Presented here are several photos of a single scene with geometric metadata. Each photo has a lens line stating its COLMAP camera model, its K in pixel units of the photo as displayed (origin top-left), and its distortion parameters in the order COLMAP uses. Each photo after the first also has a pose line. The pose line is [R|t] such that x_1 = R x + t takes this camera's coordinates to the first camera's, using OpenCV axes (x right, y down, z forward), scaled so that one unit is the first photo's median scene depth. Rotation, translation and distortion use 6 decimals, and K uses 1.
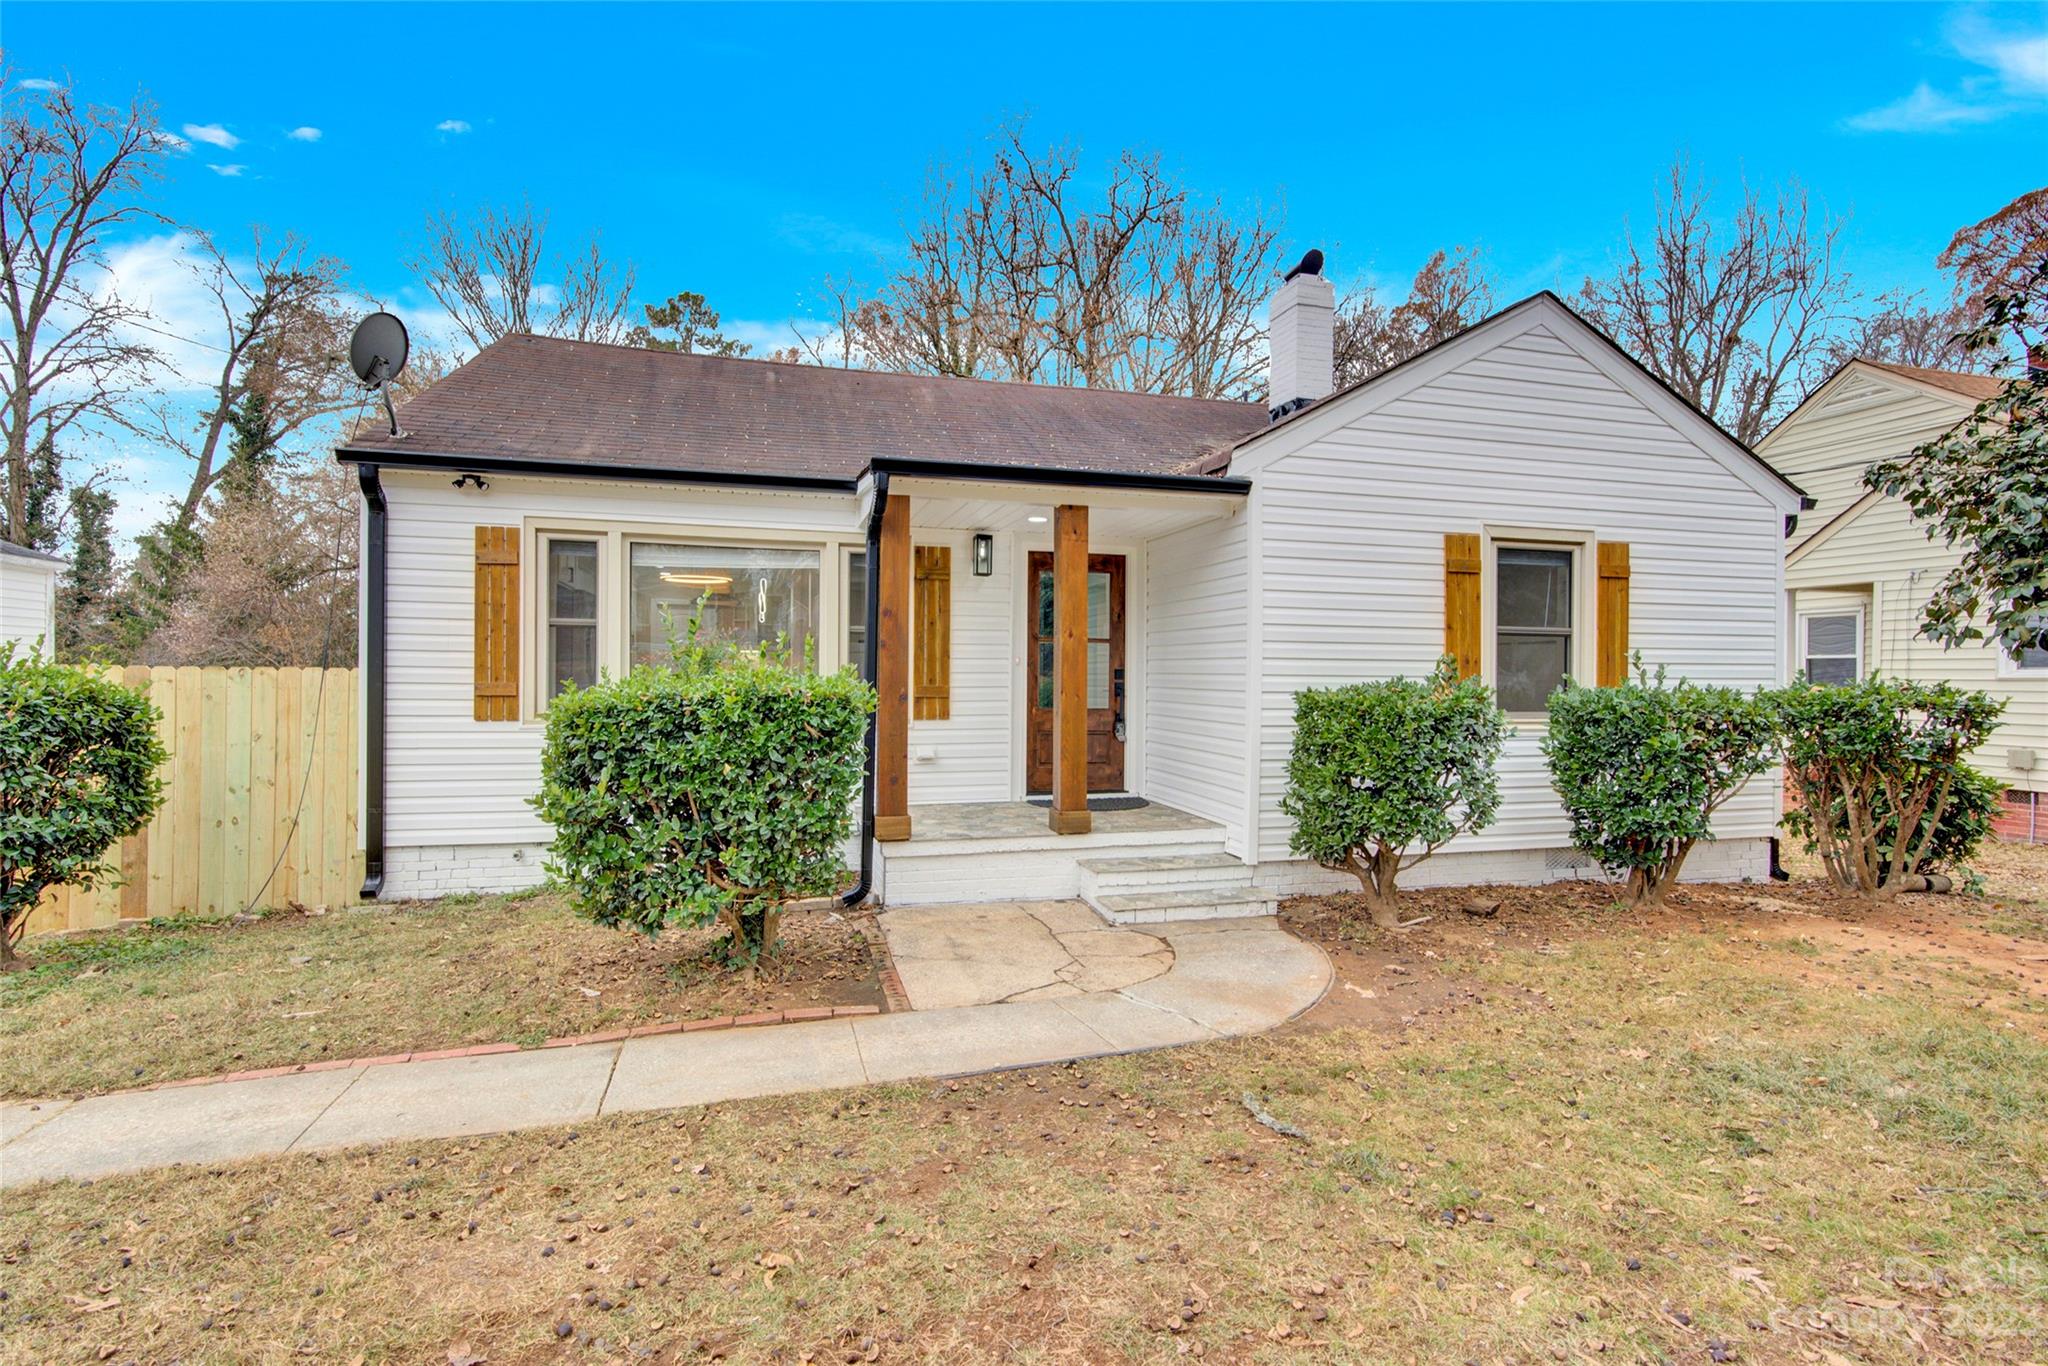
lens RADIAL K [[963.9, 0, 1026.8], [0, 963.9, 685.2], [0, 0, 1]] dist [-0.004474, 0.002420]
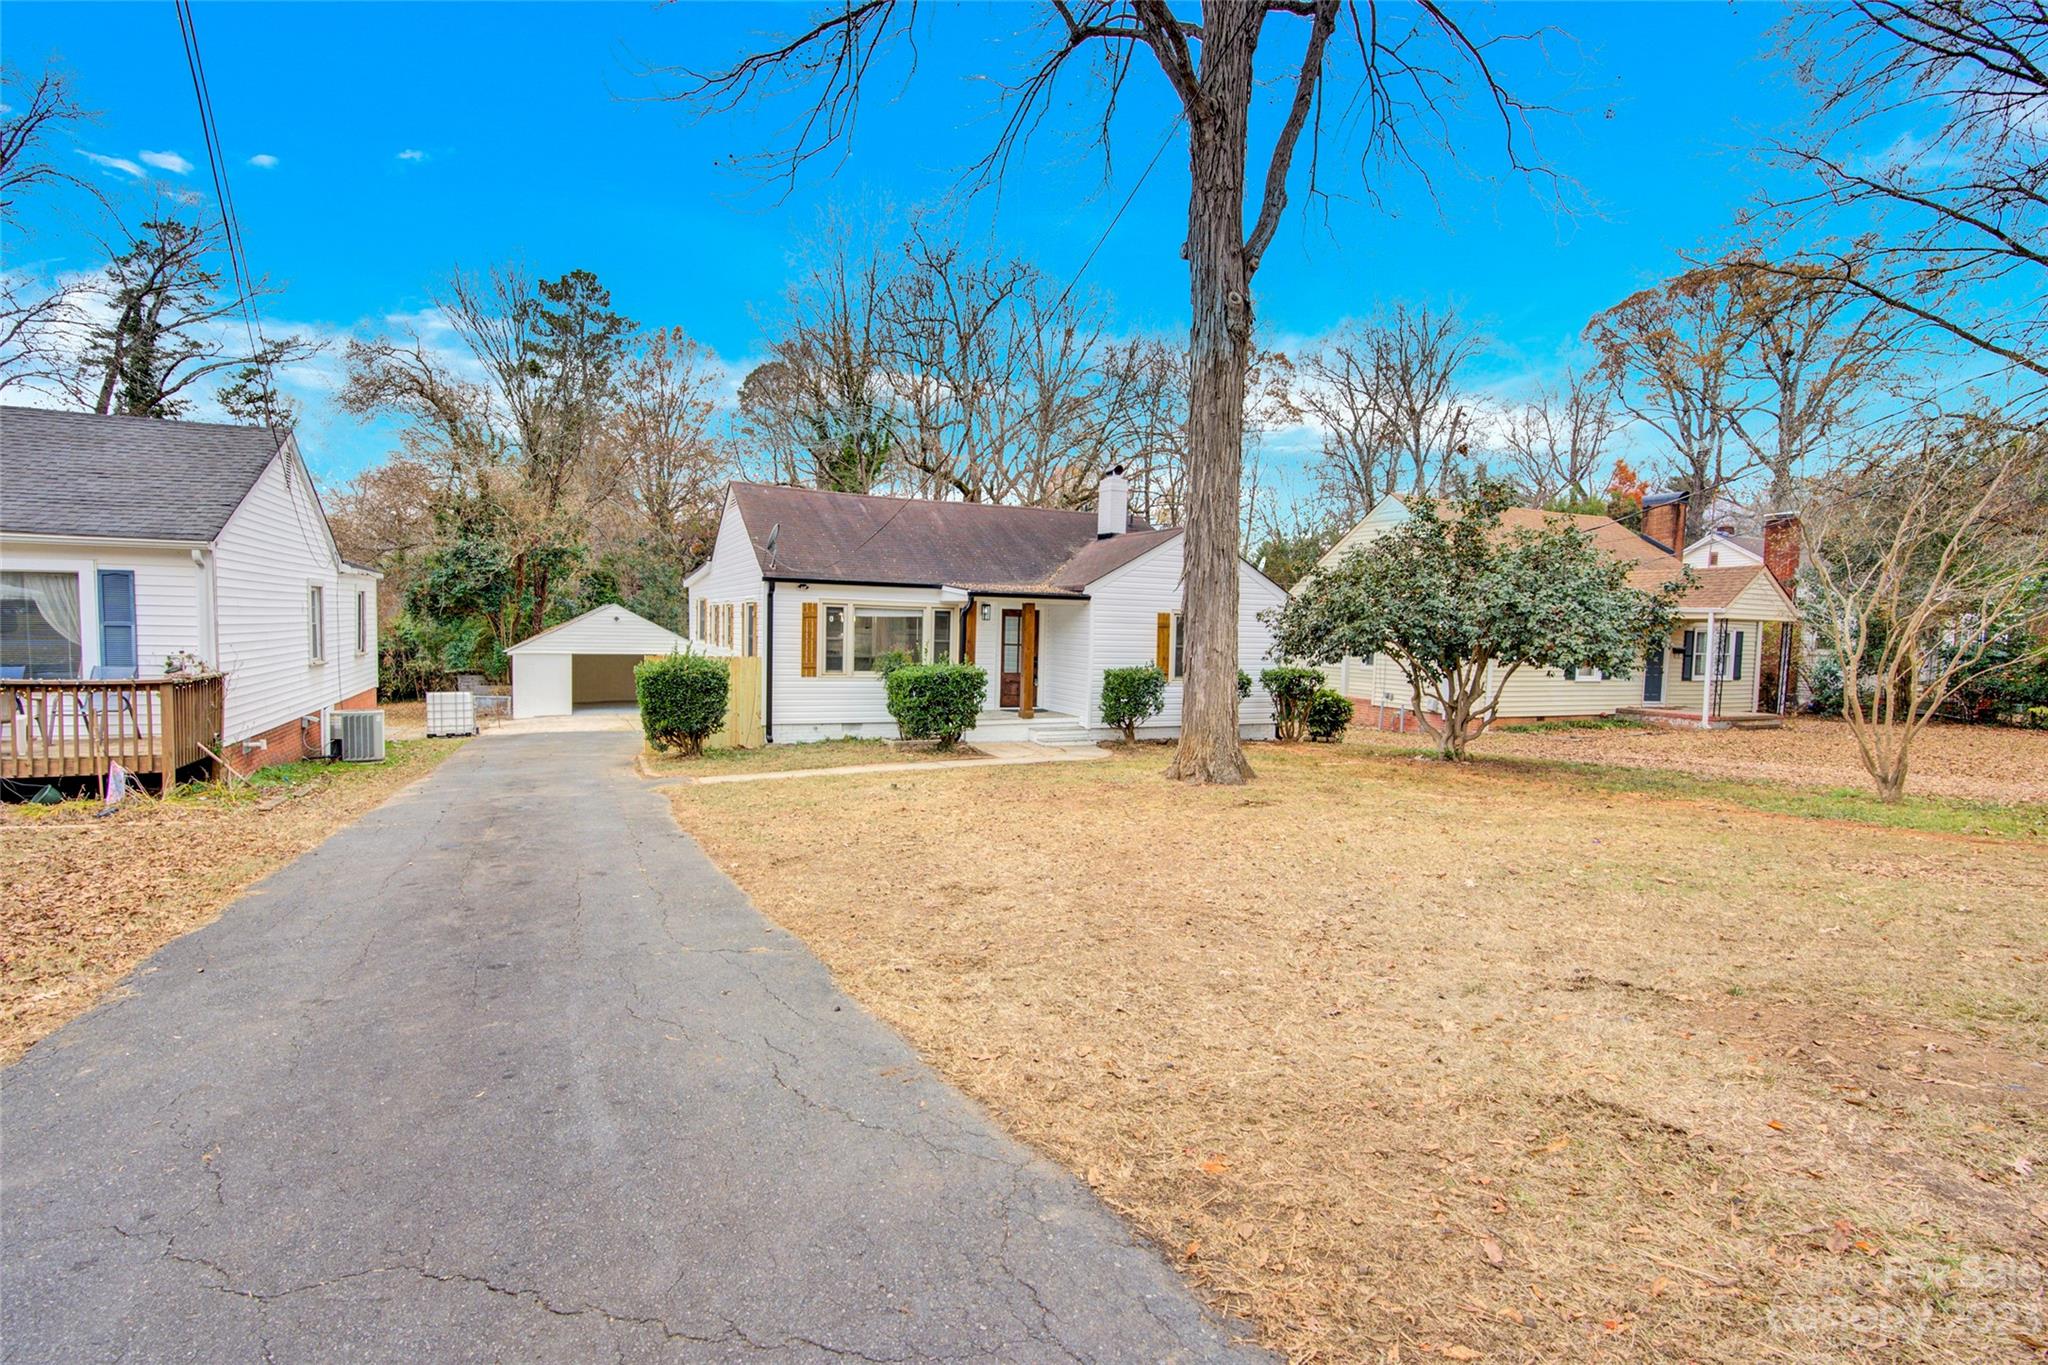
lens RADIAL K [[963.9, 0, 1029.4], [0, 963.9, 686.9], [0, 0, 1]] dist [-0.004474, 0.002420]
pose [[0.983541, 0.006724, 0.180558, -0.434545], [-0.017419, 0.998181, 0.057718, -0.097383], [-0.179842, -0.059913, 0.981869, -1.686460]]
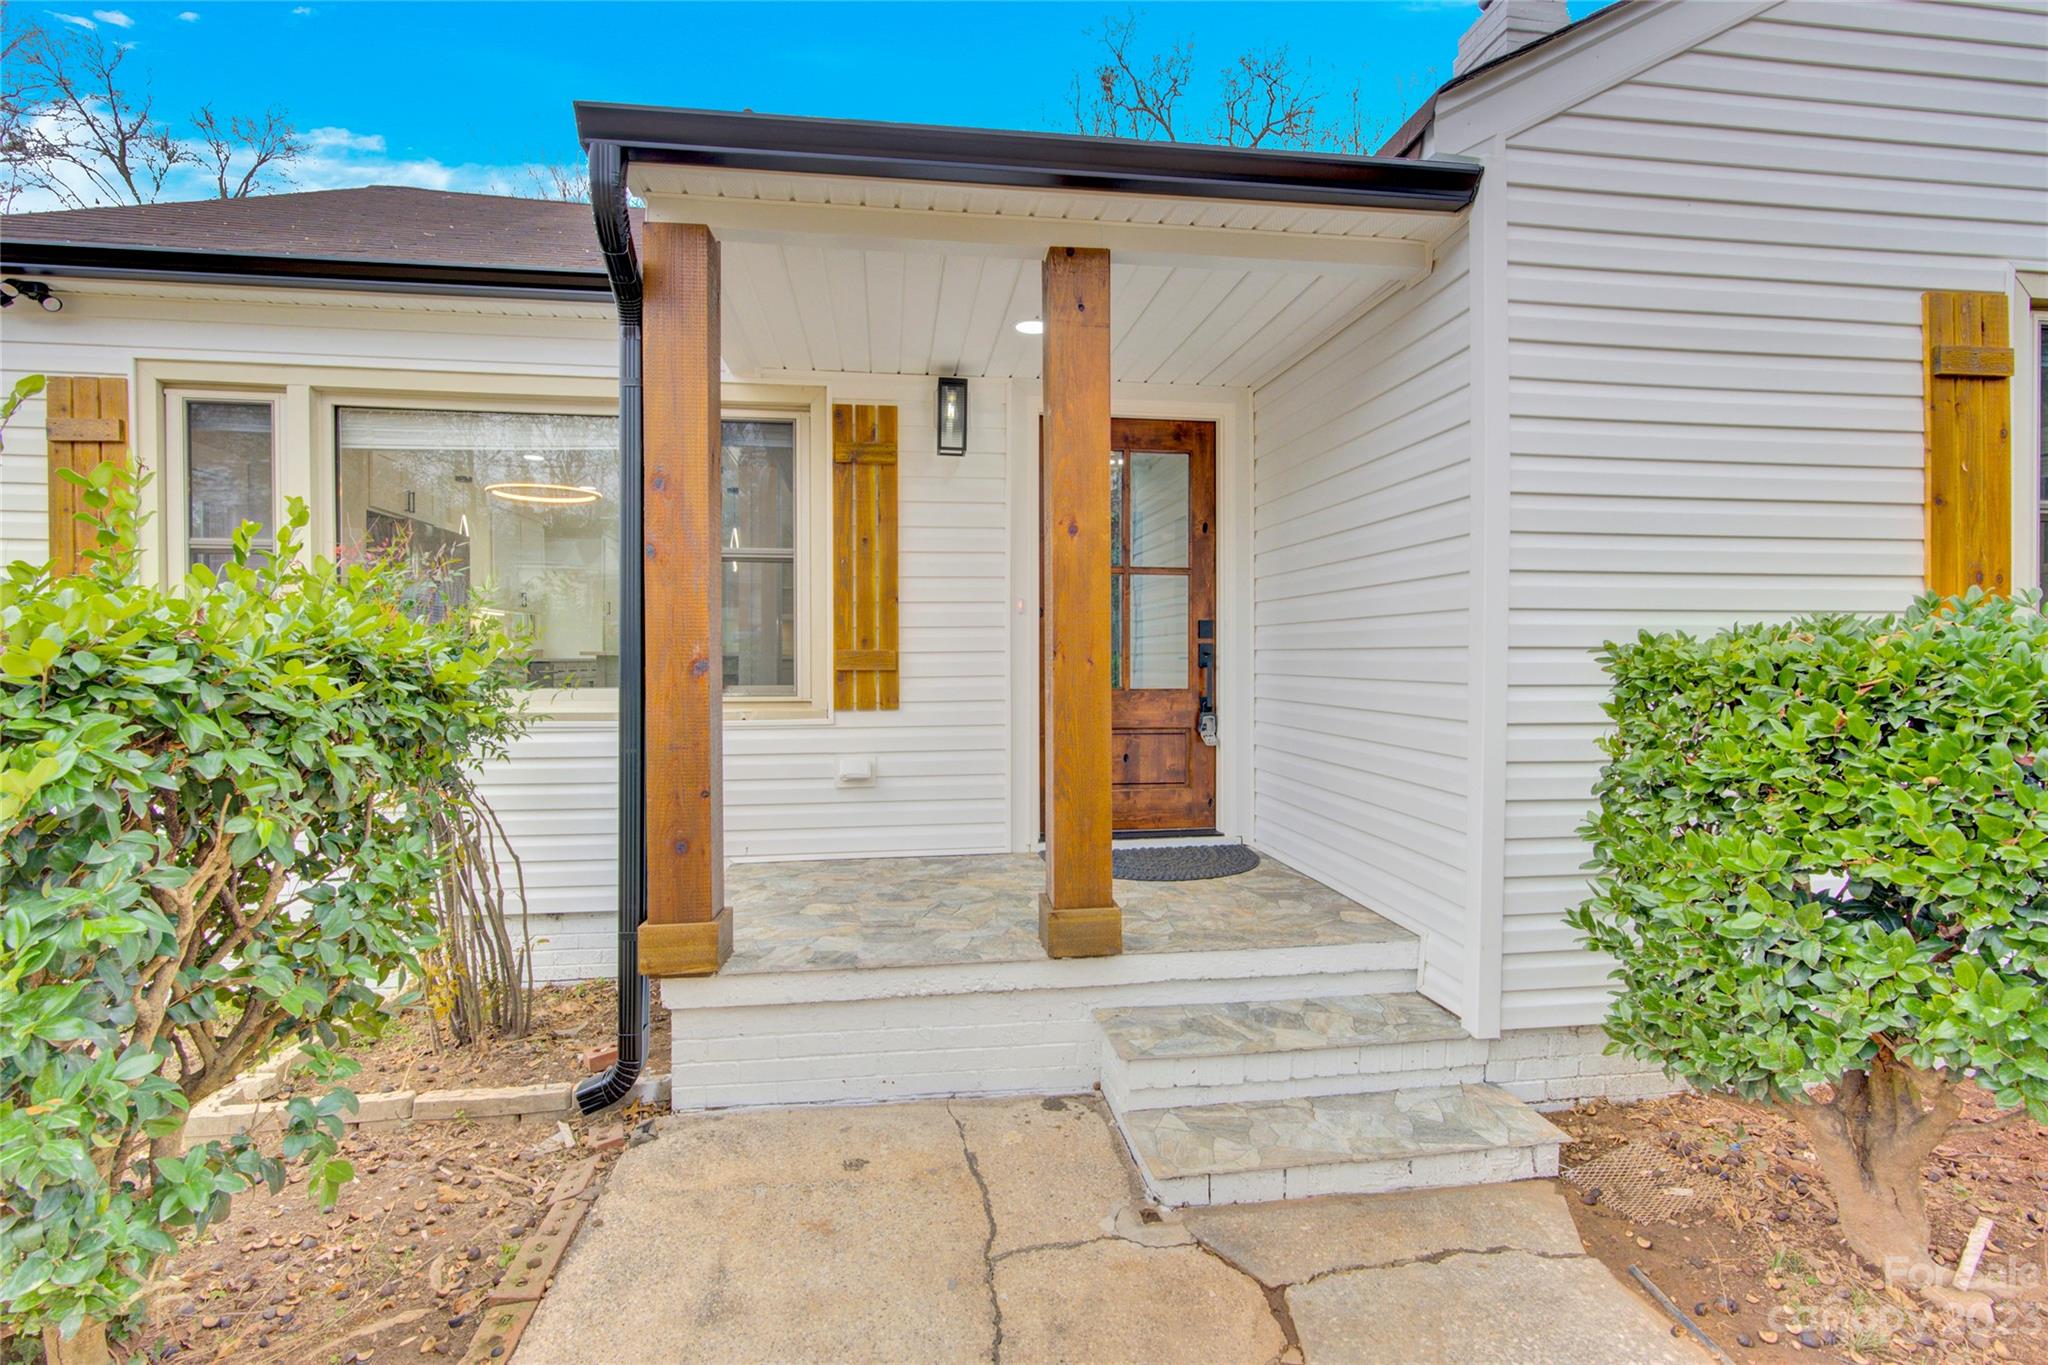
lens RADIAL K [[963.9, 0, 1028.4], [0, 963.9, 675.8], [0, 0, 1]] dist [-0.004474, 0.002420]
pose [[0.991635, -0.008012, -0.128823, 0.077863], [0.008884, 0.999941, 0.006200, 0.014363], [0.128766, -0.007293, 0.991648, 0.502657]]
